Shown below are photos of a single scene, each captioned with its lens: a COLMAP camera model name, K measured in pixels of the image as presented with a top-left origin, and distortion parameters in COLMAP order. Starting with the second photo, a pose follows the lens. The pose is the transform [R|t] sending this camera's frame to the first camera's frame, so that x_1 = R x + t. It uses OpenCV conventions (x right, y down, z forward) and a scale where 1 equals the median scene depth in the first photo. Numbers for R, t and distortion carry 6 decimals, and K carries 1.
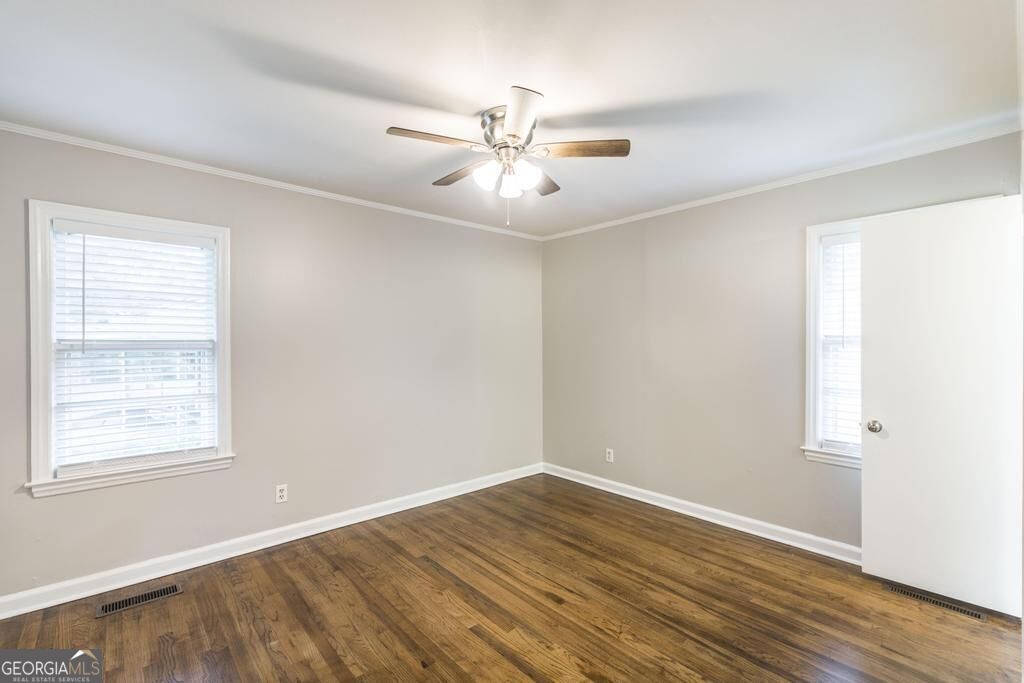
lens RADIAL K [[453.2, 0, 513.6], [0, 453.2, 337.6], [0, 0, 1]] dist [0.012425, -0.000204]
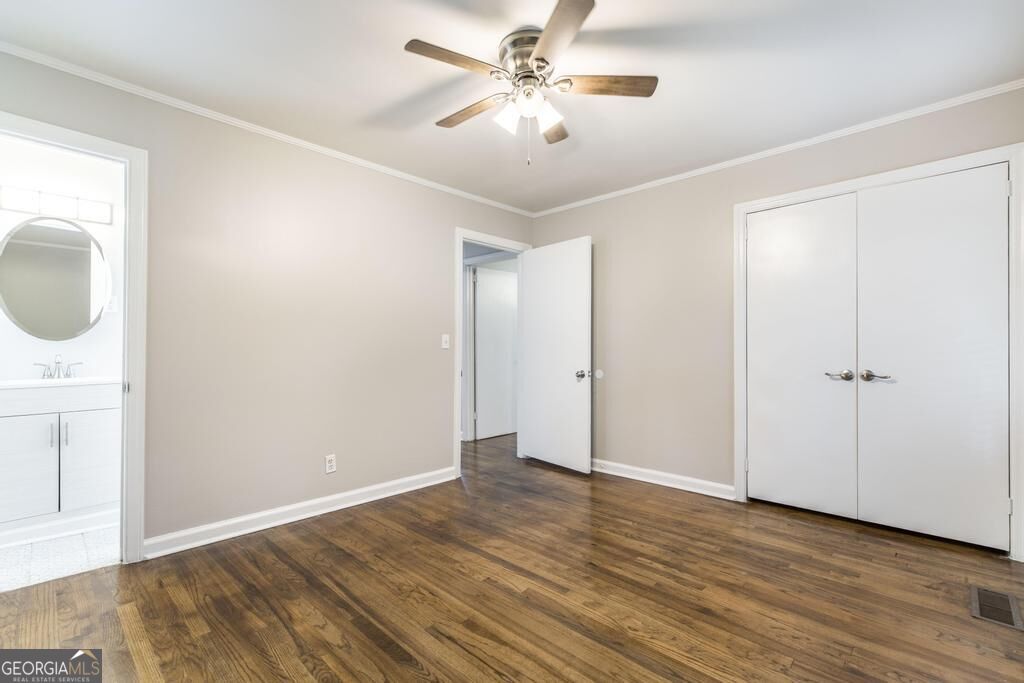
lens RADIAL K [[453.2, 0, 511.8], [0, 453.2, 340.1], [0, 0, 1]] dist [0.012425, -0.000204]
pose [[-0.995886, 0.002981, -0.090565, 0.107244], [0.004587, 0.999836, -0.017527, 0.132134], [0.090498, -0.017871, -0.995736, 1.929125]]
